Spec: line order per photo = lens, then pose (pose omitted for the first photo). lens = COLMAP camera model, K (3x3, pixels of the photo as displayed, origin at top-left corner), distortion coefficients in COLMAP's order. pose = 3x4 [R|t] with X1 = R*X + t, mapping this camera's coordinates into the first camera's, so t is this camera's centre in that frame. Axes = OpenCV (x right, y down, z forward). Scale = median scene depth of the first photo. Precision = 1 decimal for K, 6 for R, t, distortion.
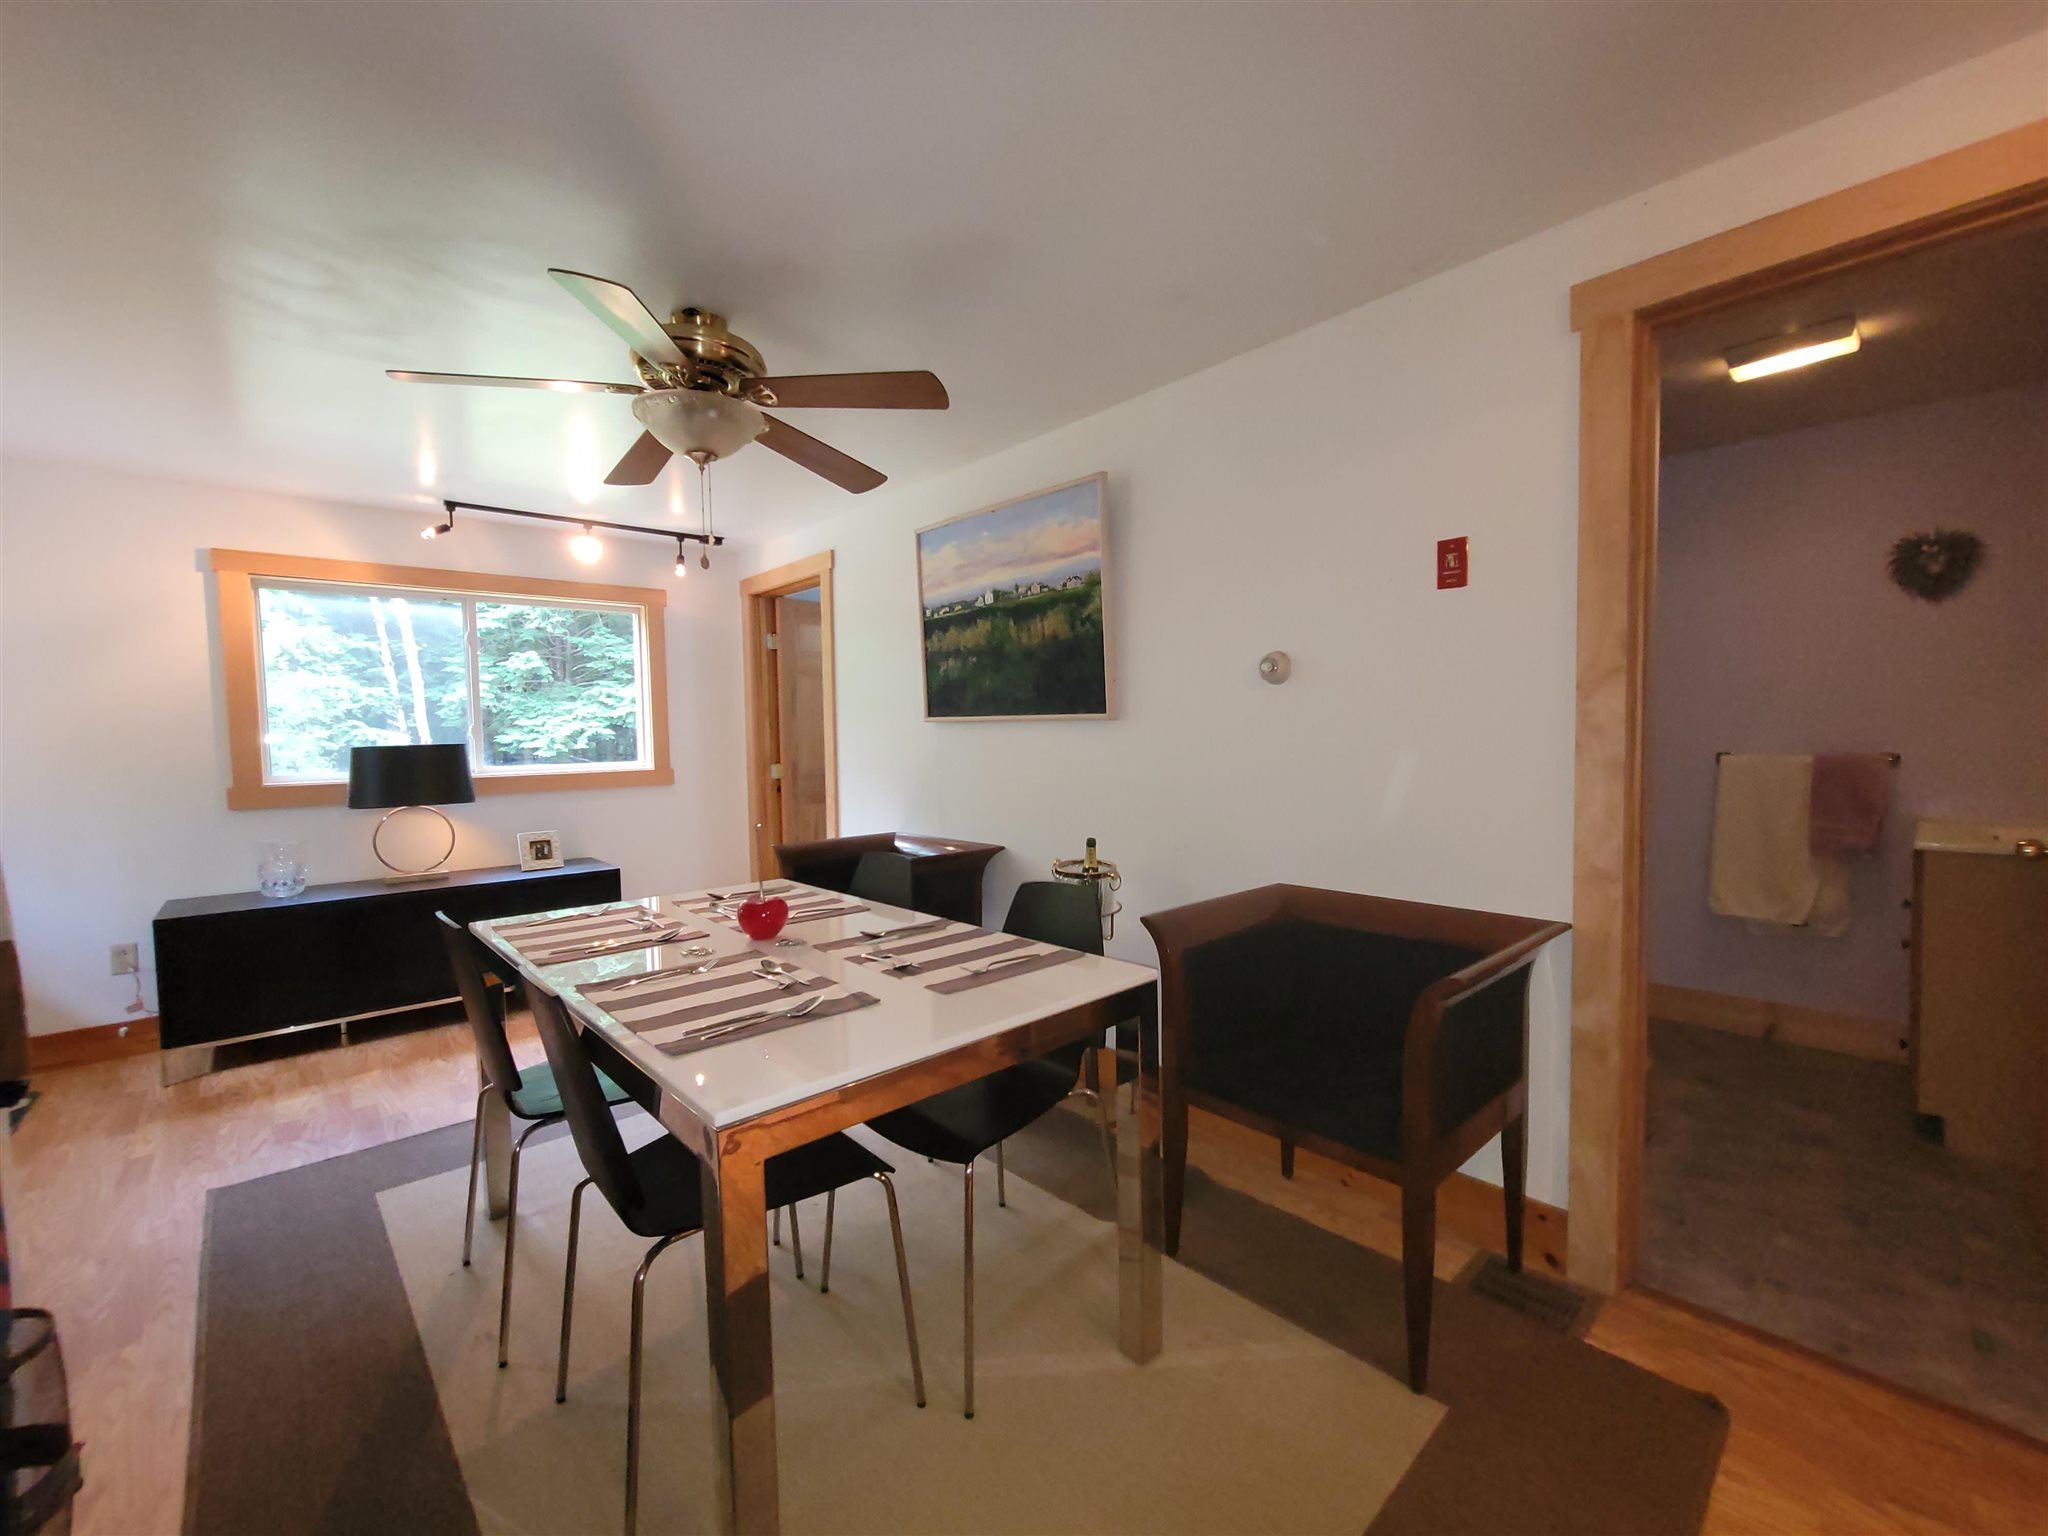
lens RADIAL K [[843.3, 0, 1026.6], [0, 843.3, 777.4], [0, 0, 1]] dist [-0.005503, 0.002170]
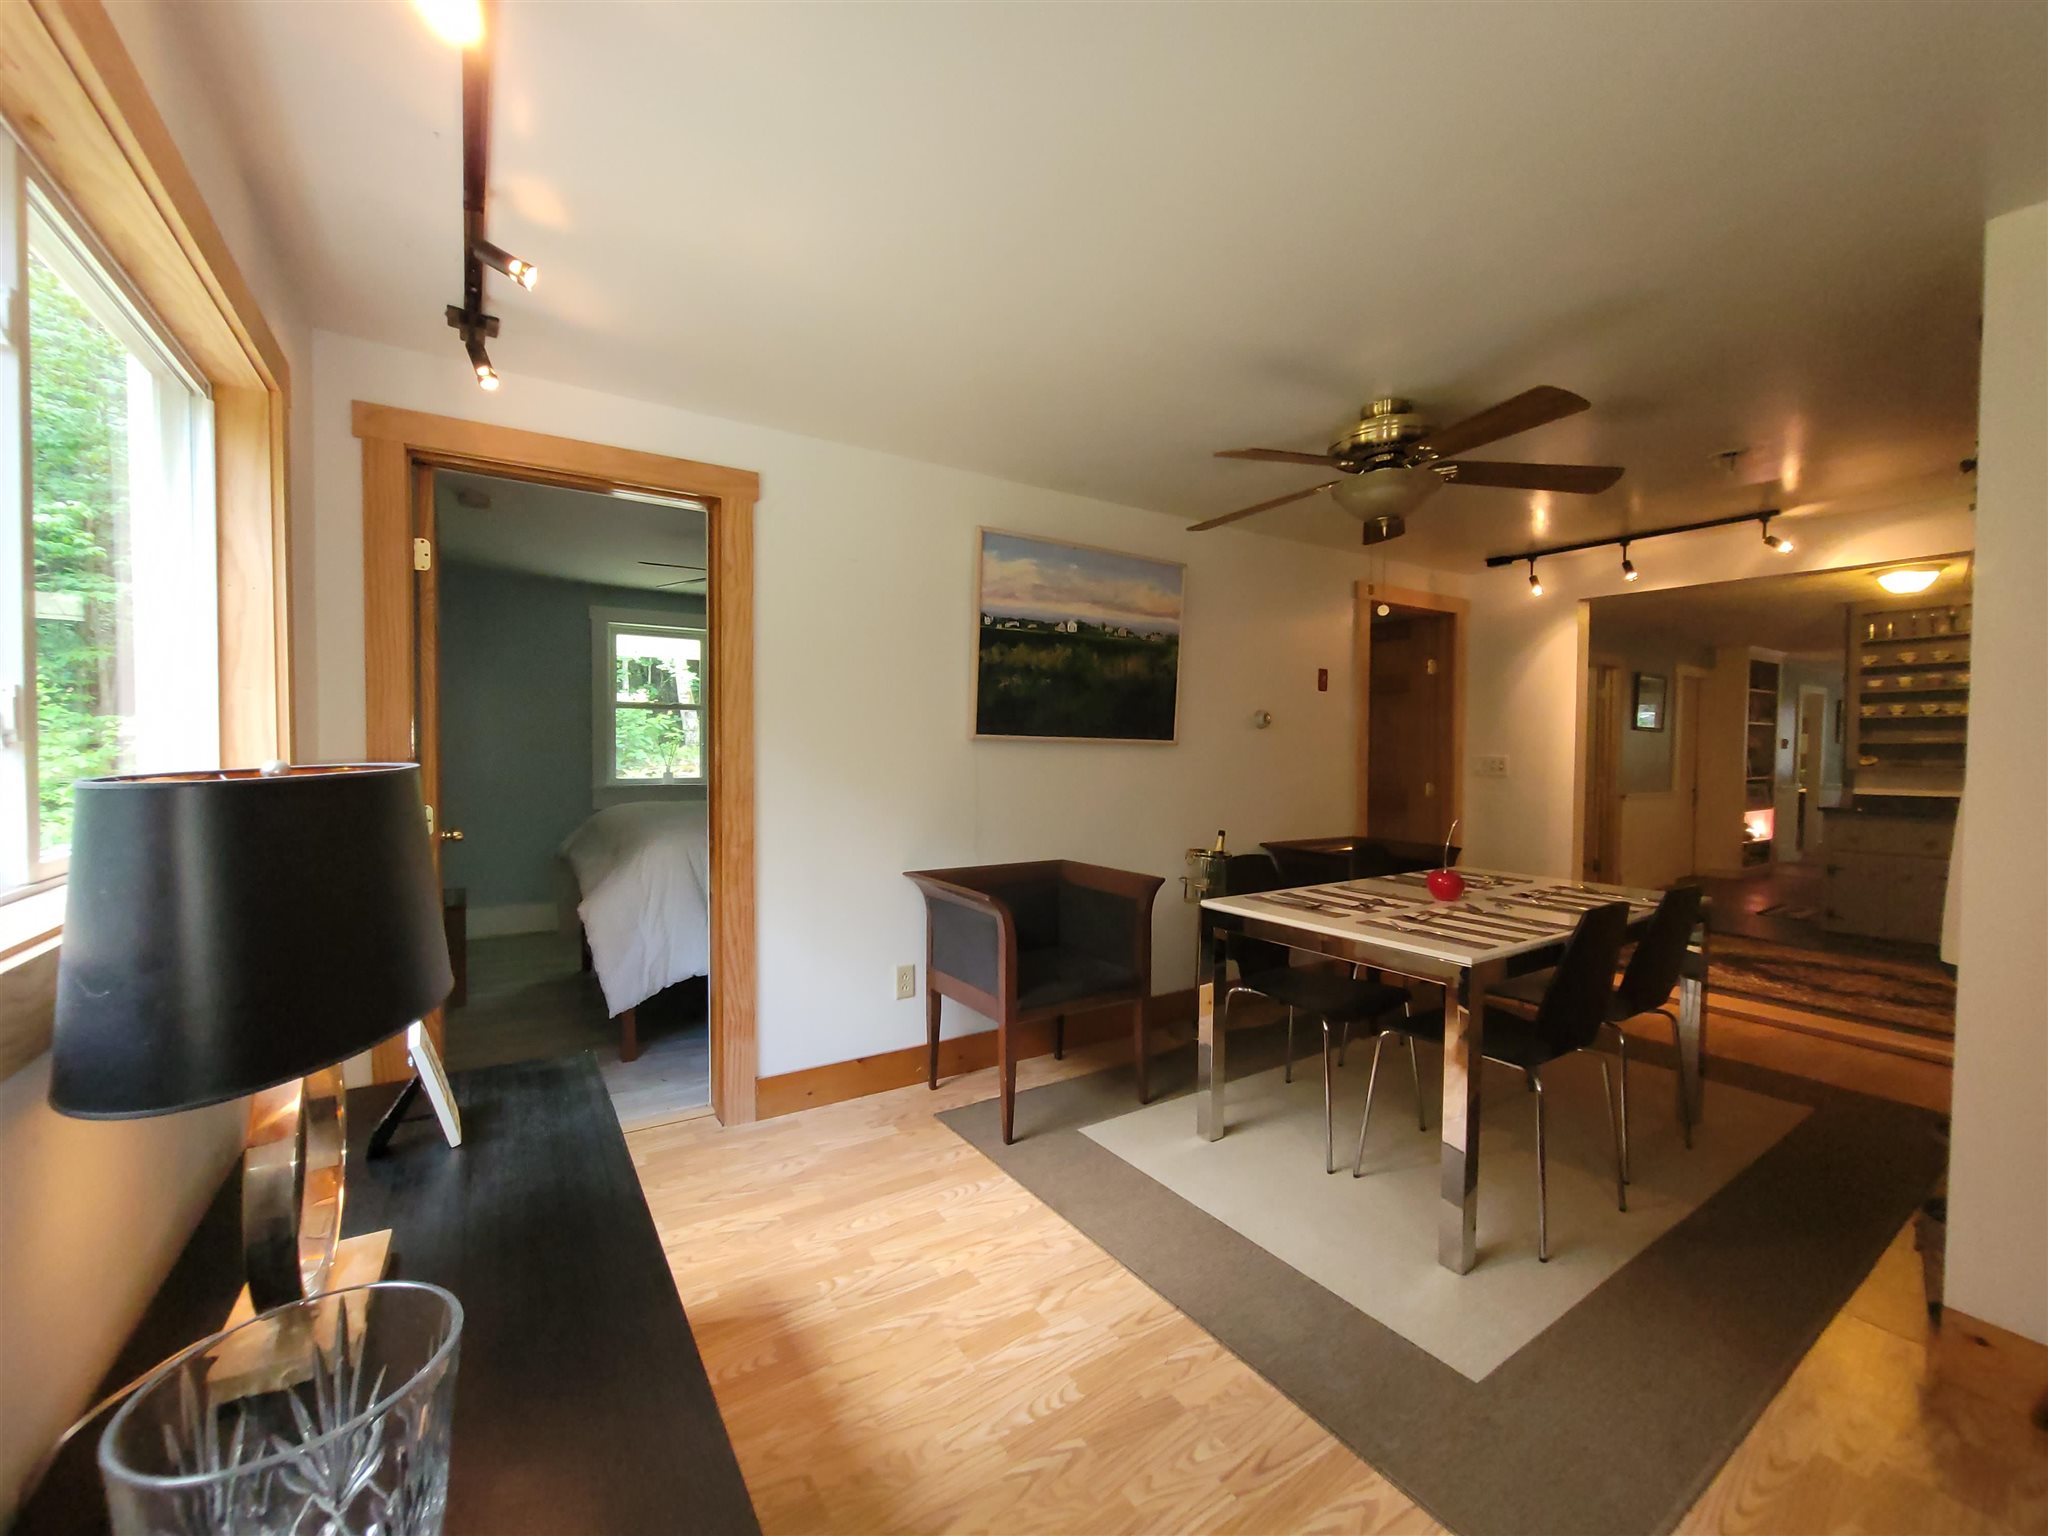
lens RADIAL K [[843.3, 0, 1032.9], [0, 843.3, 780.9], [0, 0, 1]] dist [-0.005503, 0.002170]
pose [[0.156817, -0.010635, 0.987570, -1.026298], [0.046191, 0.998927, 0.003423, -0.022279], [-0.986547, 0.045080, 0.157139, 0.825200]]
